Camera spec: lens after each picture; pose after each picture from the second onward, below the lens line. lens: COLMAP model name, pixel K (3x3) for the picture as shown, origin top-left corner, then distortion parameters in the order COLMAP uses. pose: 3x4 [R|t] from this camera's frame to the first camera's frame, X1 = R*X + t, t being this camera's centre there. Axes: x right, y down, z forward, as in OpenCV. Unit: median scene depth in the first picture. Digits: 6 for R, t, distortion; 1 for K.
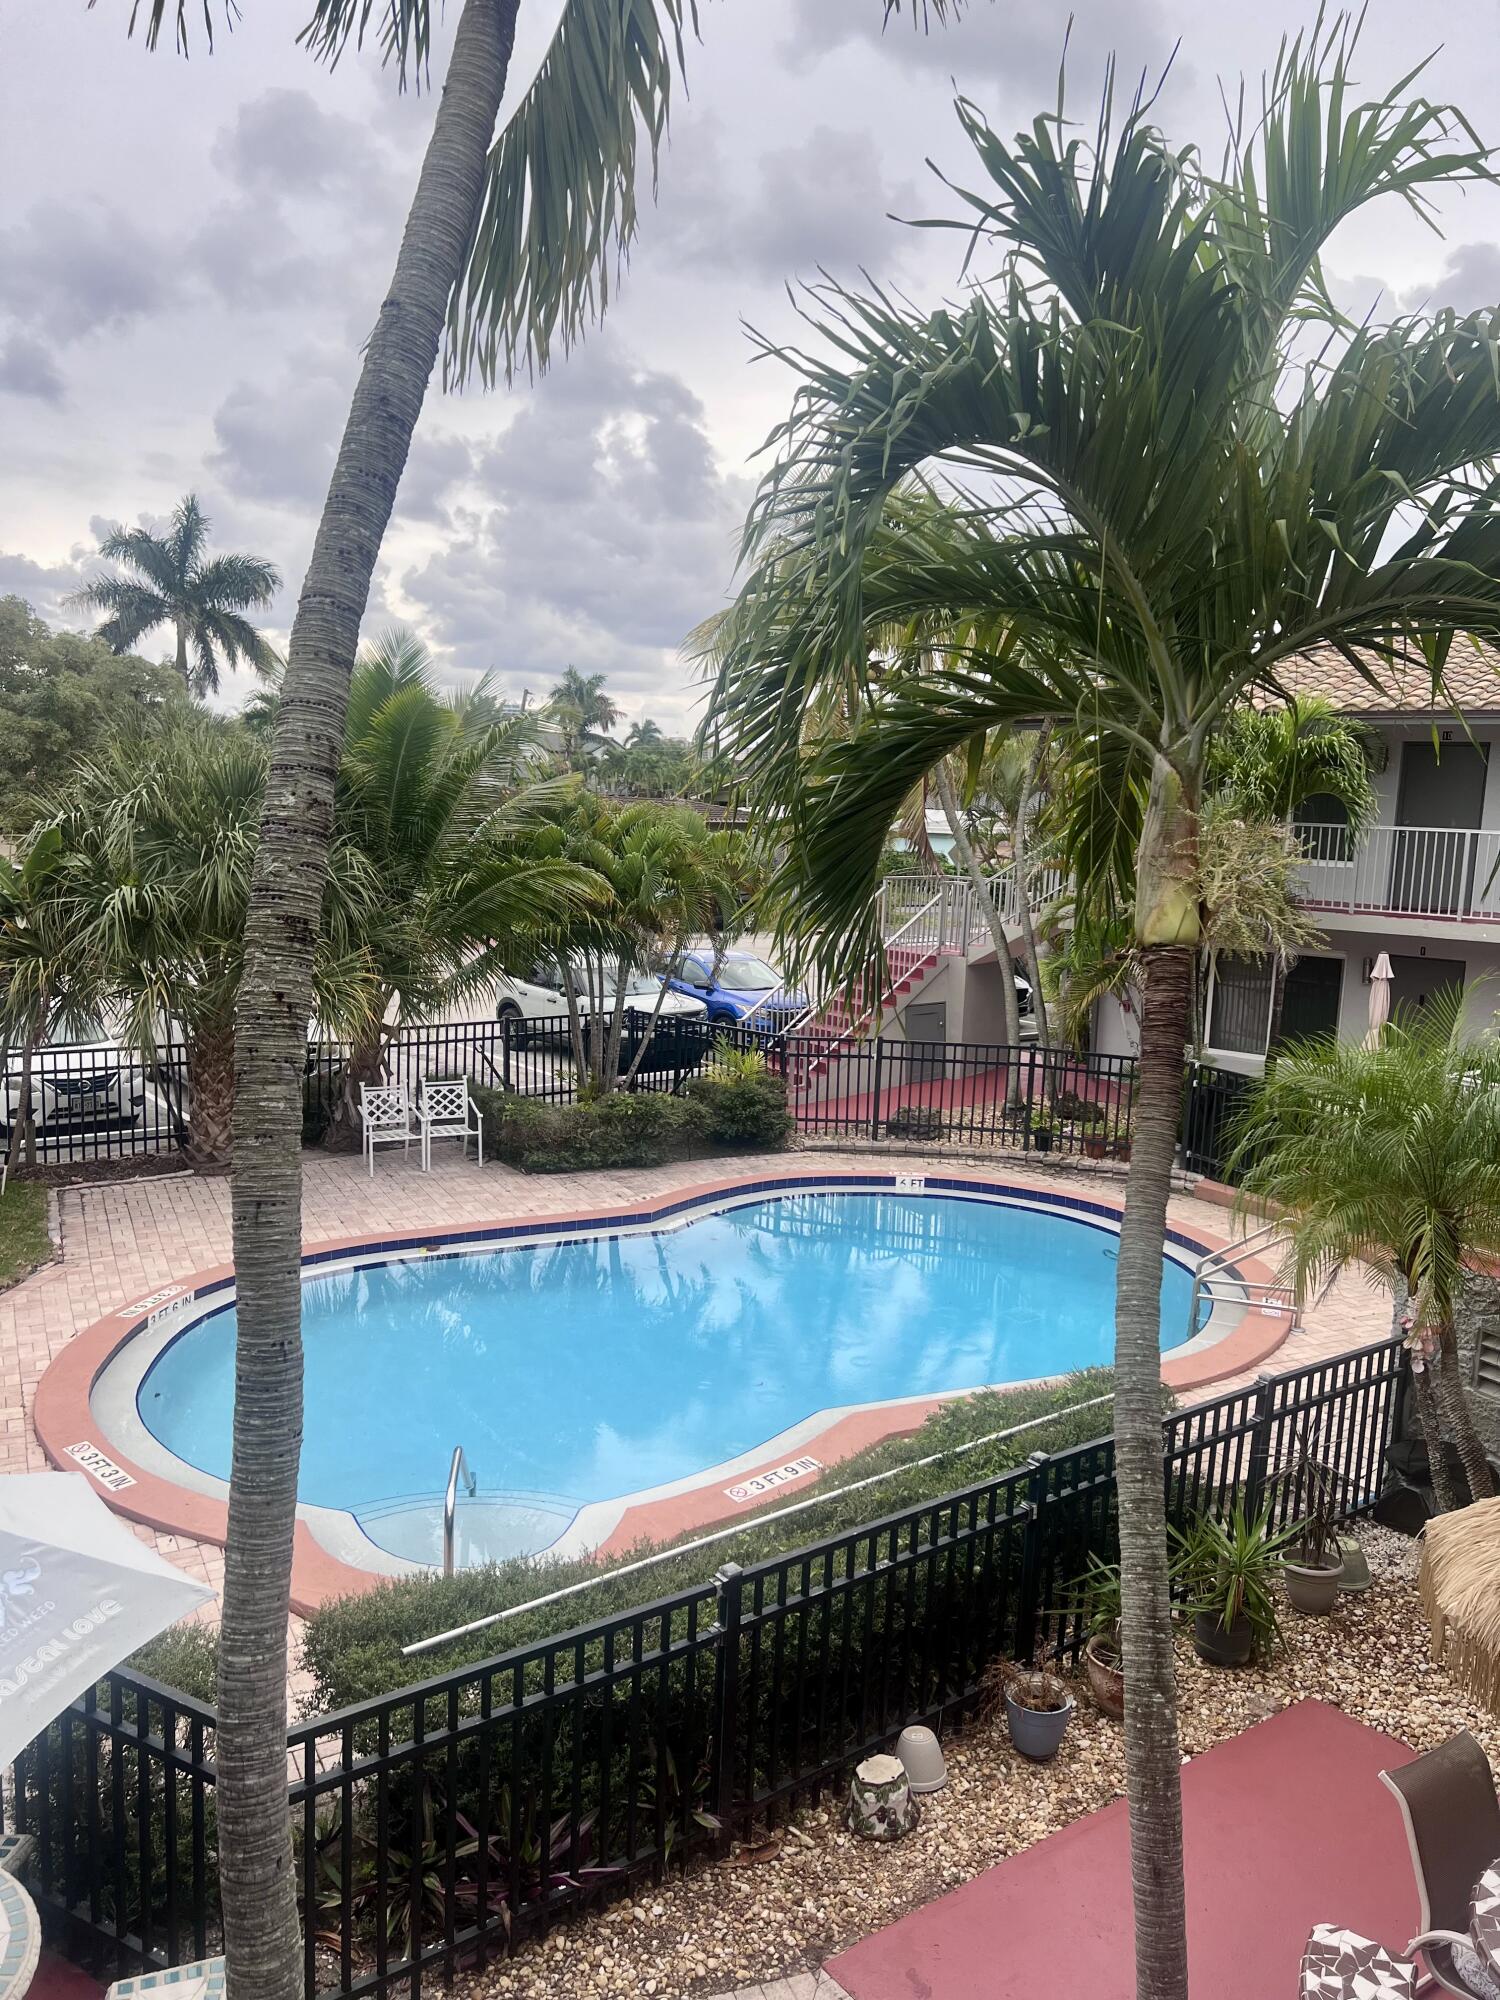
lens RADIAL K [[1482.9, 0, 740.9], [0, 1482.9, 999.1], [0, 0, 1]] dist [-0.008088, -0.004298]
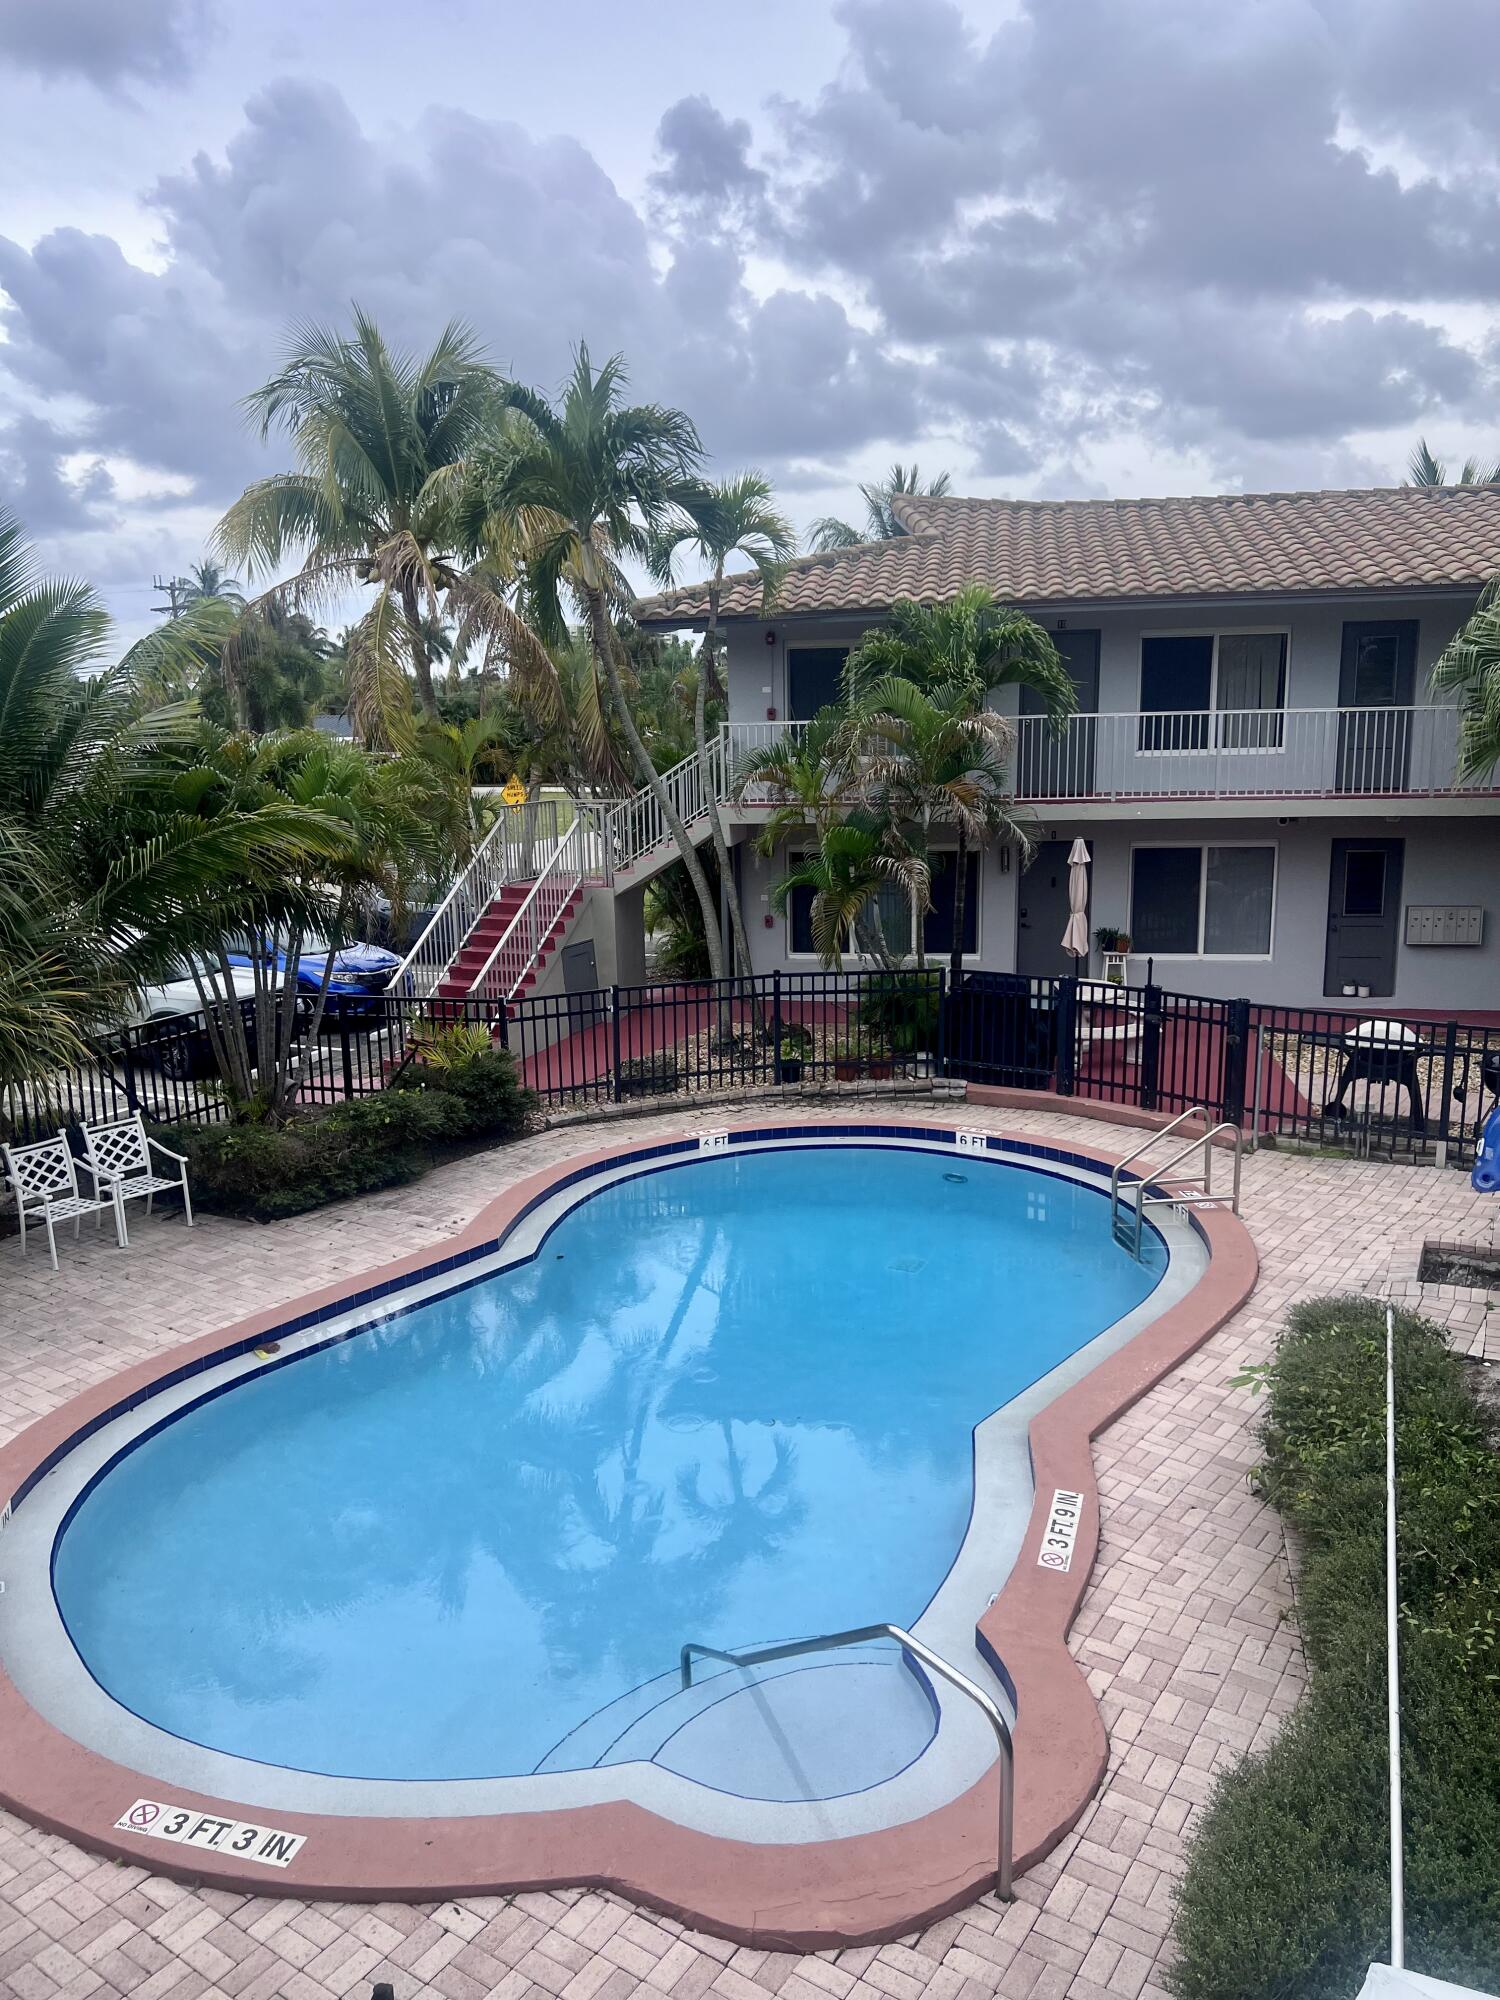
lens RADIAL K [[1482.9, 0, 753.7], [0, 1482.9, 1005.2], [0, 0, 1]] dist [-0.008088, -0.004298]
pose [[0.879263, -0.142268, 0.454594, -0.250593], [0.115233, 0.989539, 0.086801, -0.032218], [-0.462188, -0.023937, 0.886459, 0.186270]]
